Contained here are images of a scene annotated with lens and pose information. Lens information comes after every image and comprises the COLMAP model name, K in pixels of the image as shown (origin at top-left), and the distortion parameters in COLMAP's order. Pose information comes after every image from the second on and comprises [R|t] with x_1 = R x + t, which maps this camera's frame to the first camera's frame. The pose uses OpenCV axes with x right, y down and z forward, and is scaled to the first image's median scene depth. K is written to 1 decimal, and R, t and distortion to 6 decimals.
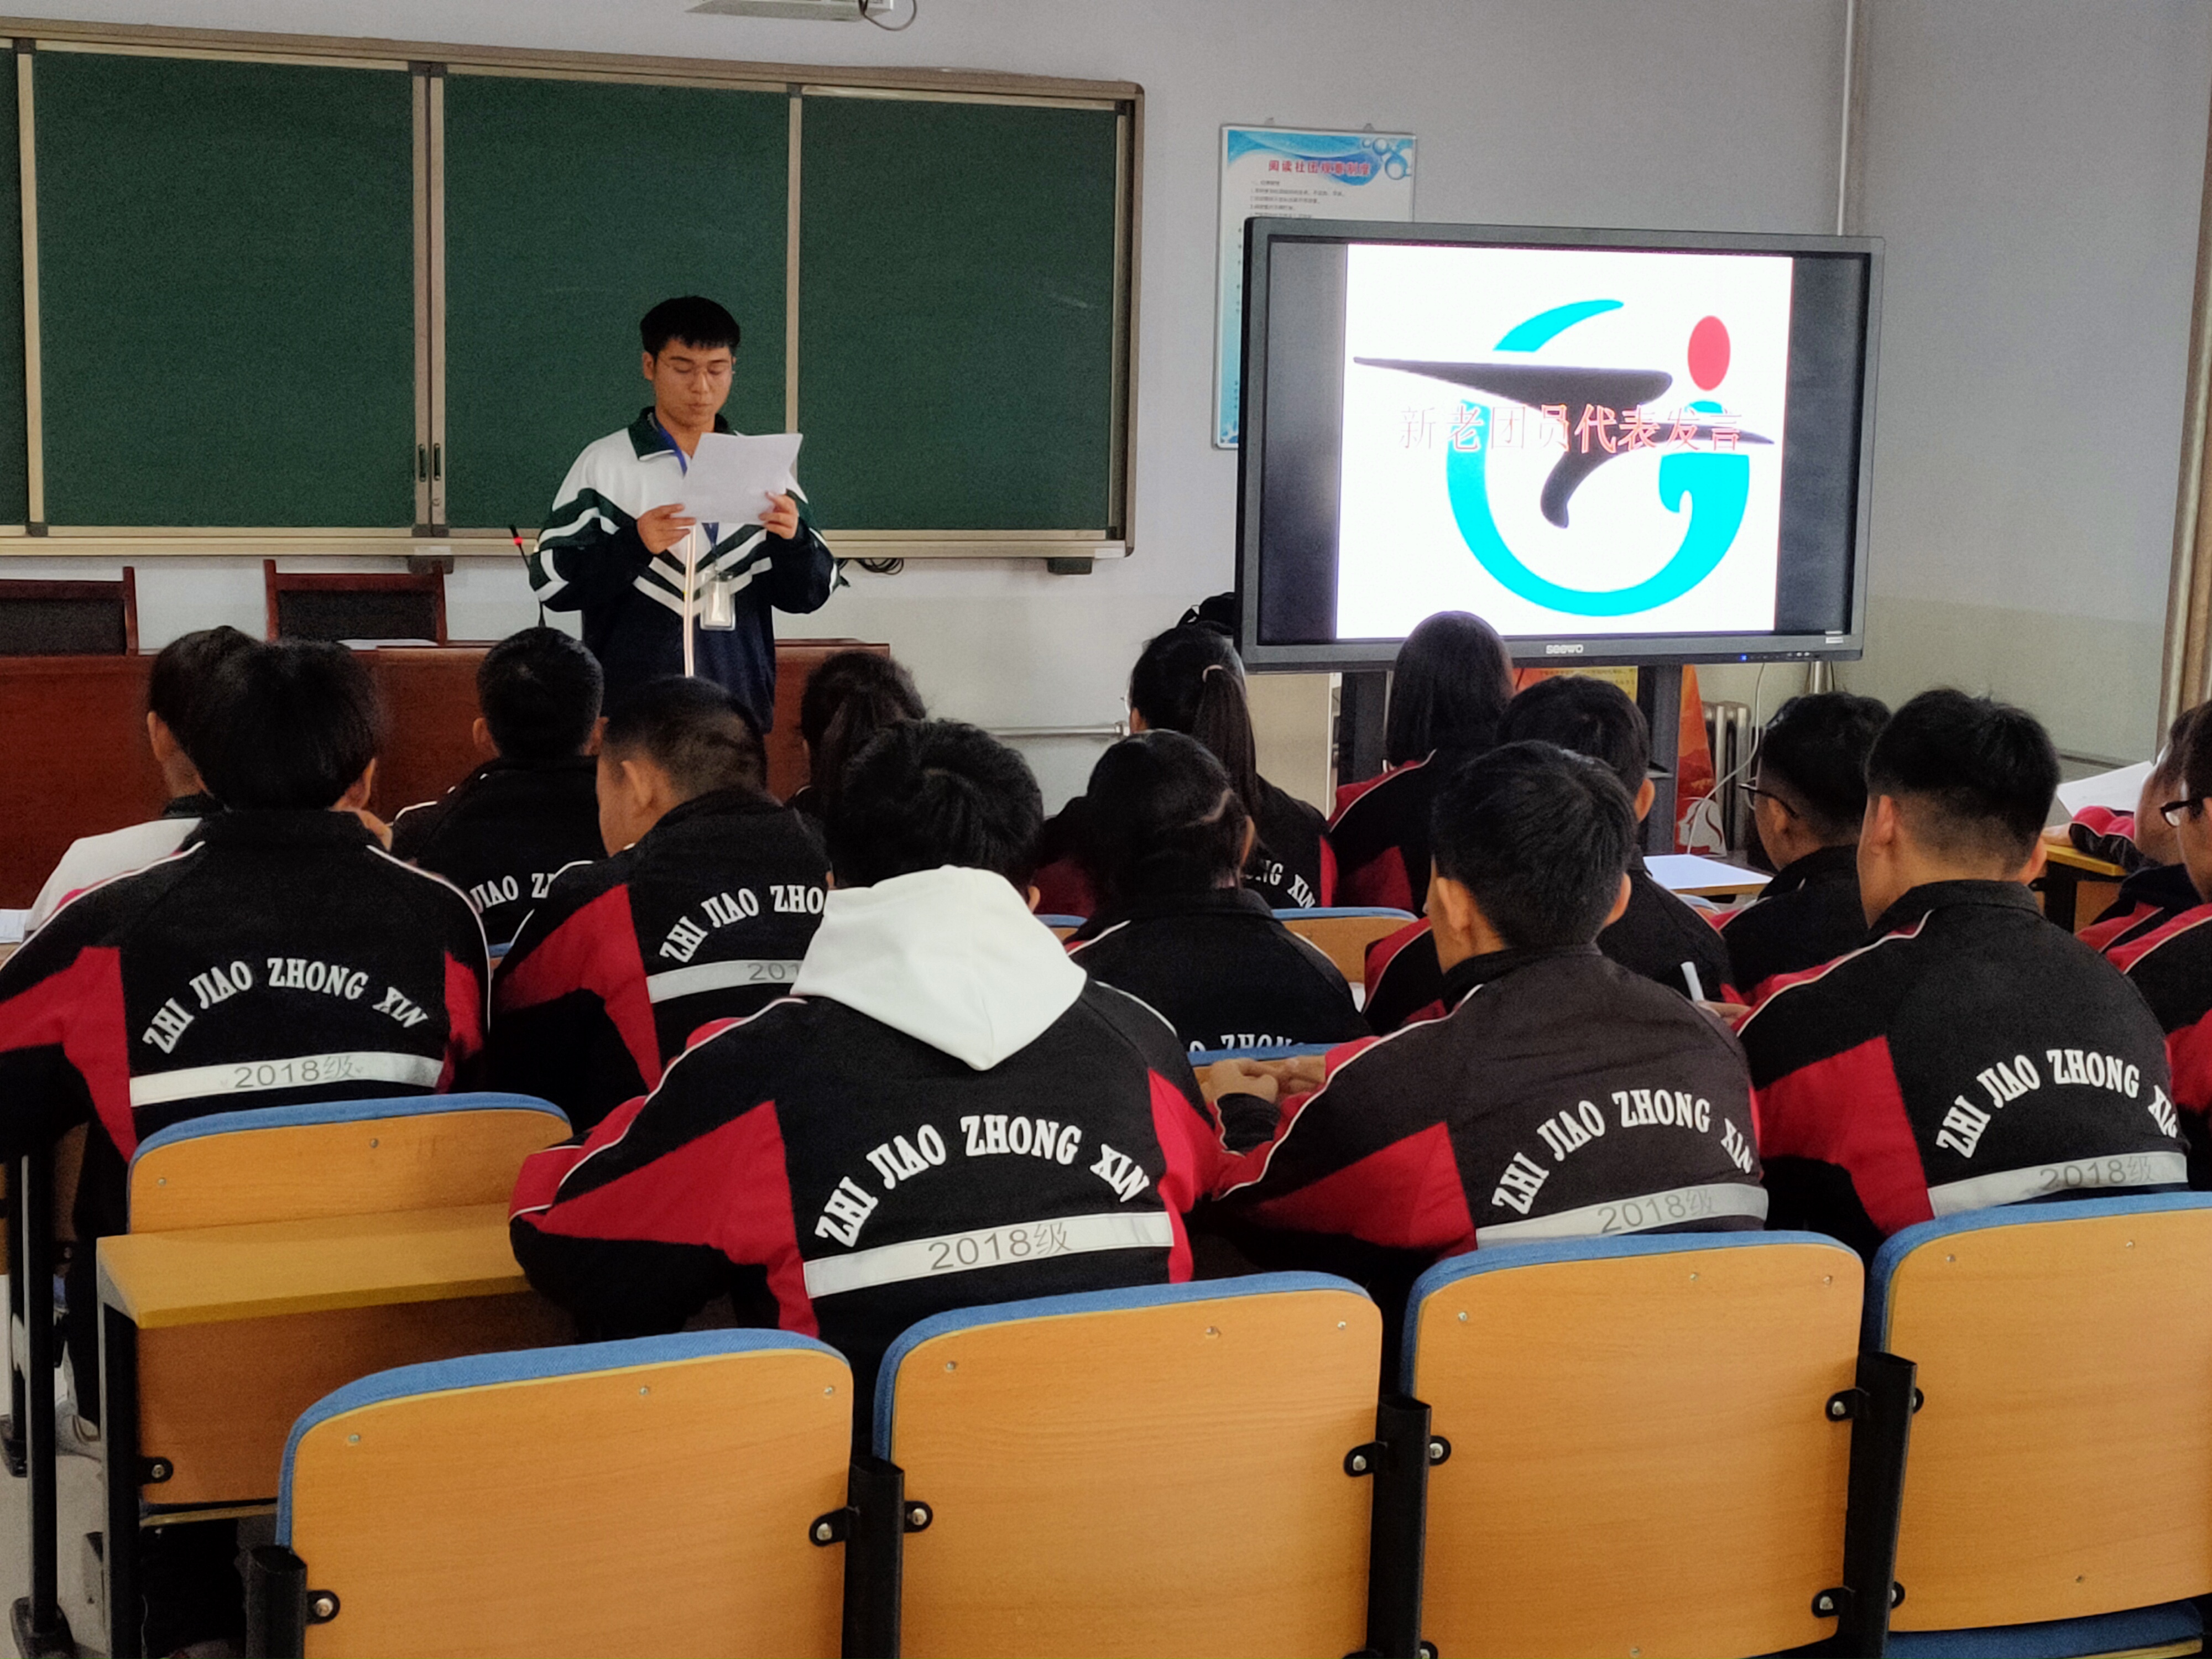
lens RADIAL K [[3236.8, 0, 1102.6], [0, 3236.8, 836.6], [0, 0, 1]] dist [0.001160, 0.000000]
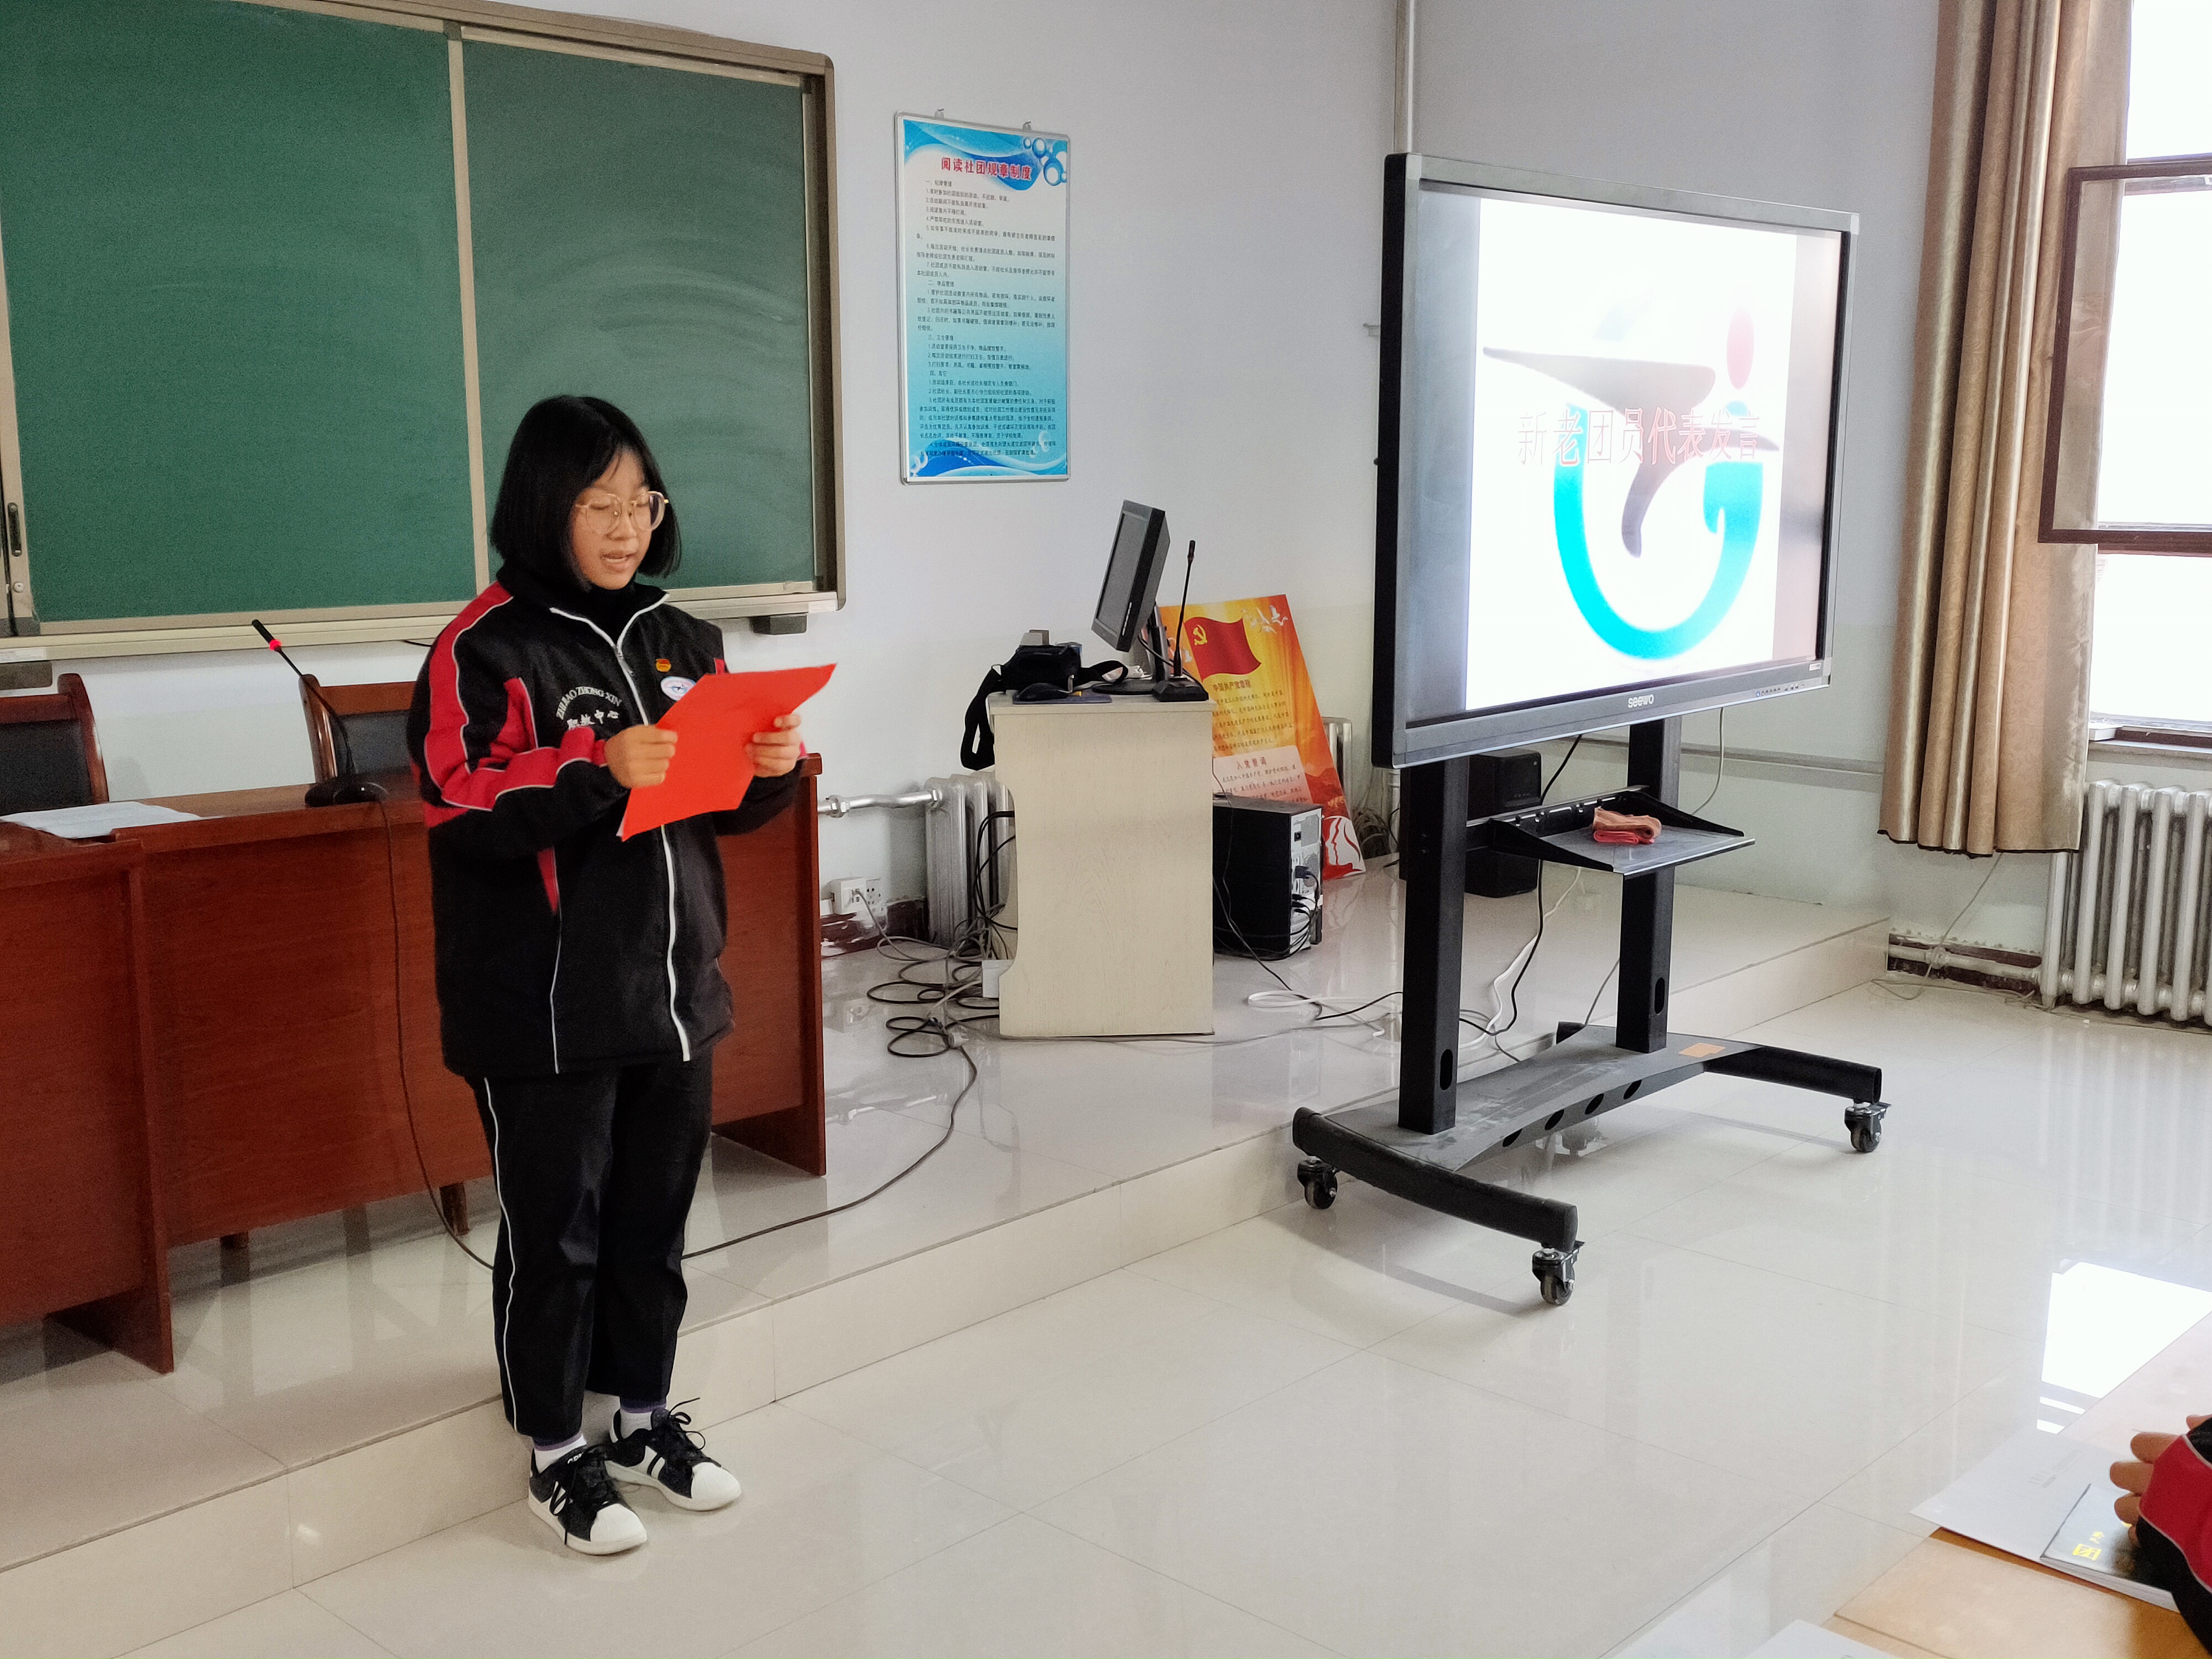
lens RADIAL K [[2243.3, 0, 1102.5], [0, 2243.3, 834.5], [0, 0, 1]] dist [0.025531, 0.000000]
pose [[0.912115, -0.093101, 0.399222, -0.182226], [0.079762, 0.995562, 0.049935, -0.052510], [-0.402100, -0.013704, 0.915493, 0.430662]]
